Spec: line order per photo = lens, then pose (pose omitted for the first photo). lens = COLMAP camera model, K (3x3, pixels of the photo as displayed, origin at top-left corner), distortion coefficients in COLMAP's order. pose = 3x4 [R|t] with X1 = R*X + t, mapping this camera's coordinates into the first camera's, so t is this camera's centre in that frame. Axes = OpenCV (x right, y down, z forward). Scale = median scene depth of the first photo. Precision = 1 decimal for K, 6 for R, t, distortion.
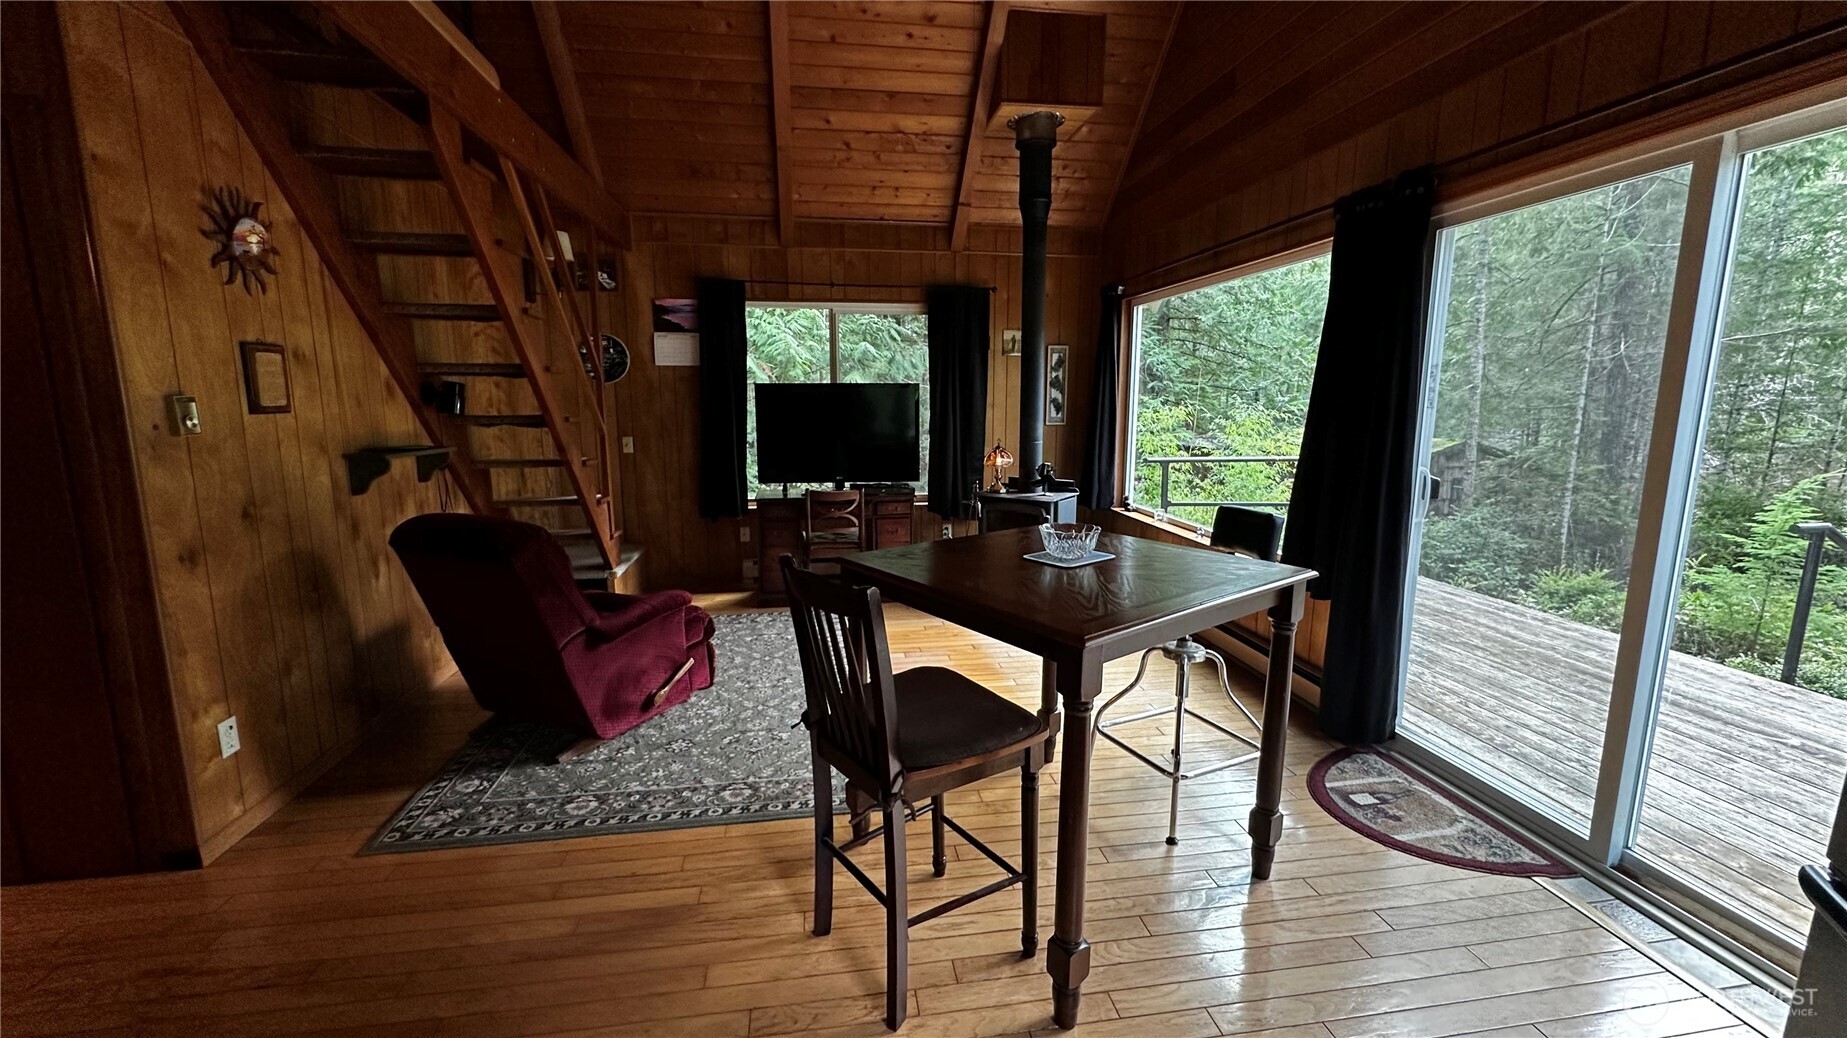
lens RADIAL K [[732.4, 0, 919.2], [0, 732.4, 513.9], [0, 0, 1]] dist [-0.001144, 0.000252]
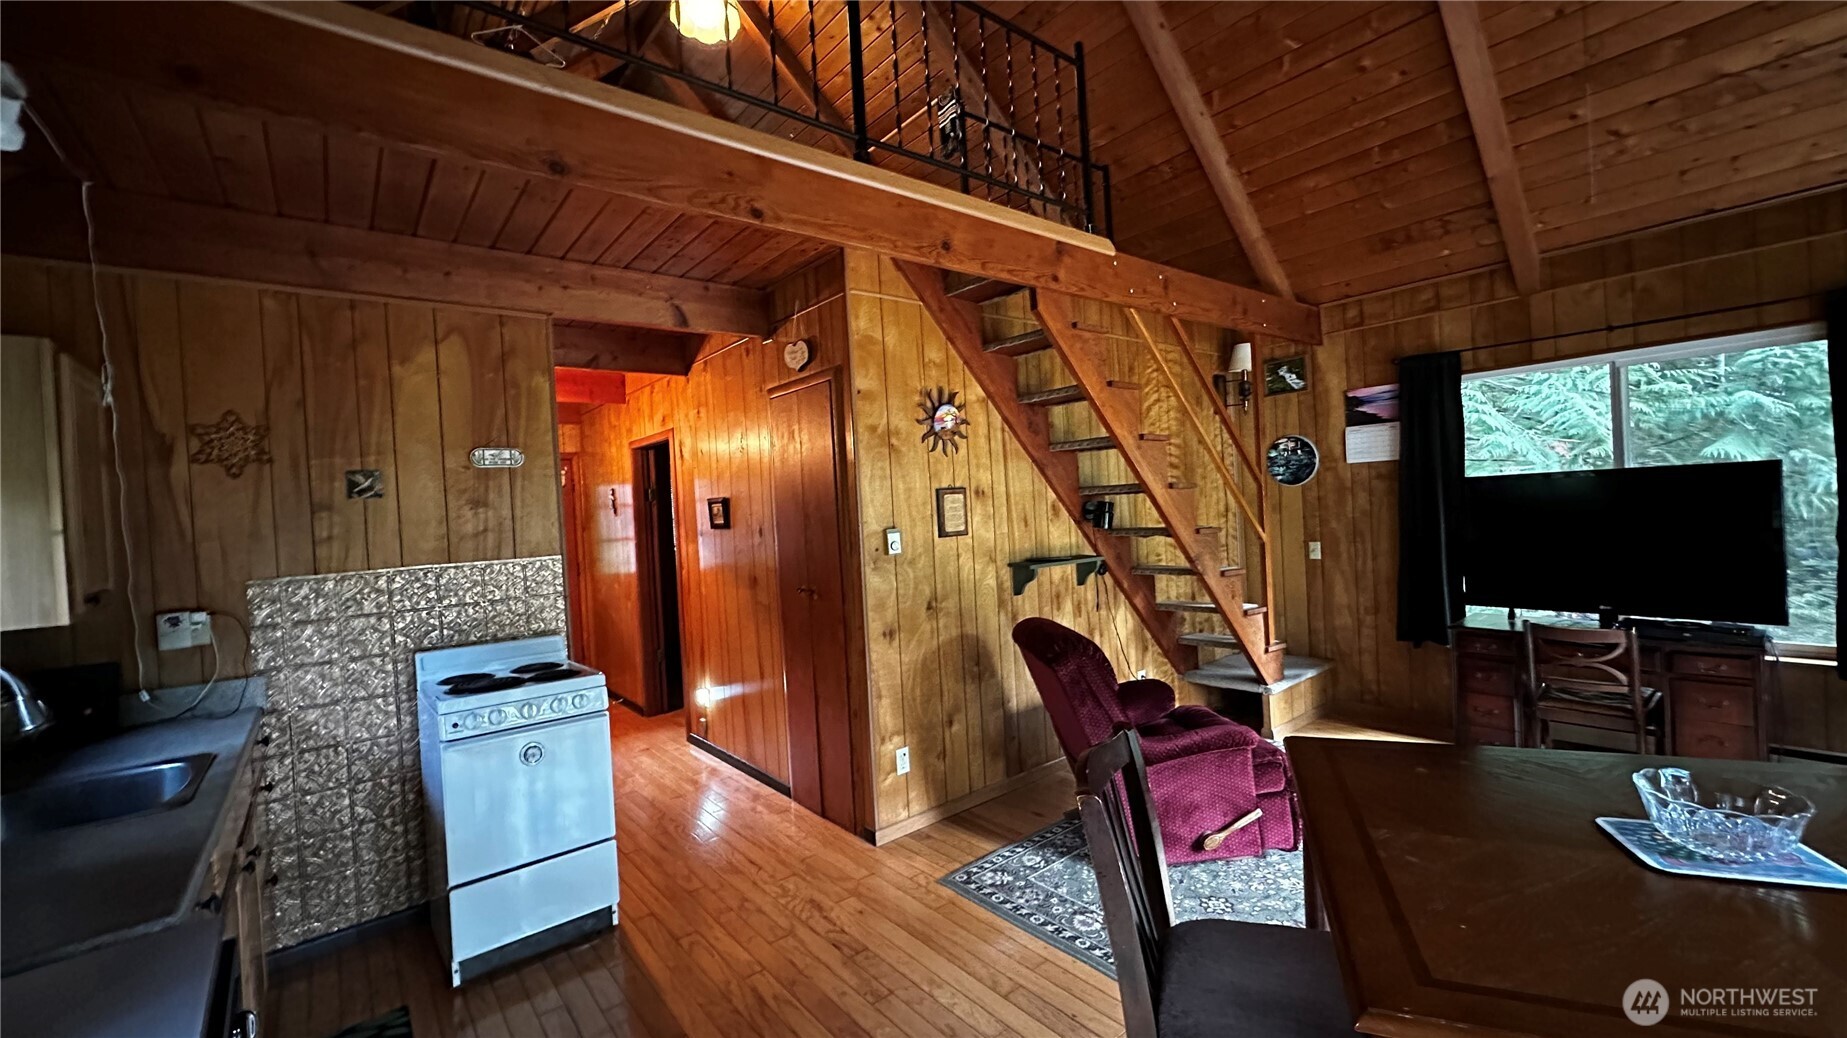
lens RADIAL K [[732.4, 0, 928.5], [0, 732.4, 515.6], [0, 0, 1]] dist [-0.001144, 0.000252]
pose [[0.515553, -0.017112, -0.856687, 0.263396], [-0.080424, 0.994421, -0.068262, -0.065558], [0.853075, 0.104091, 0.511300, 0.198170]]
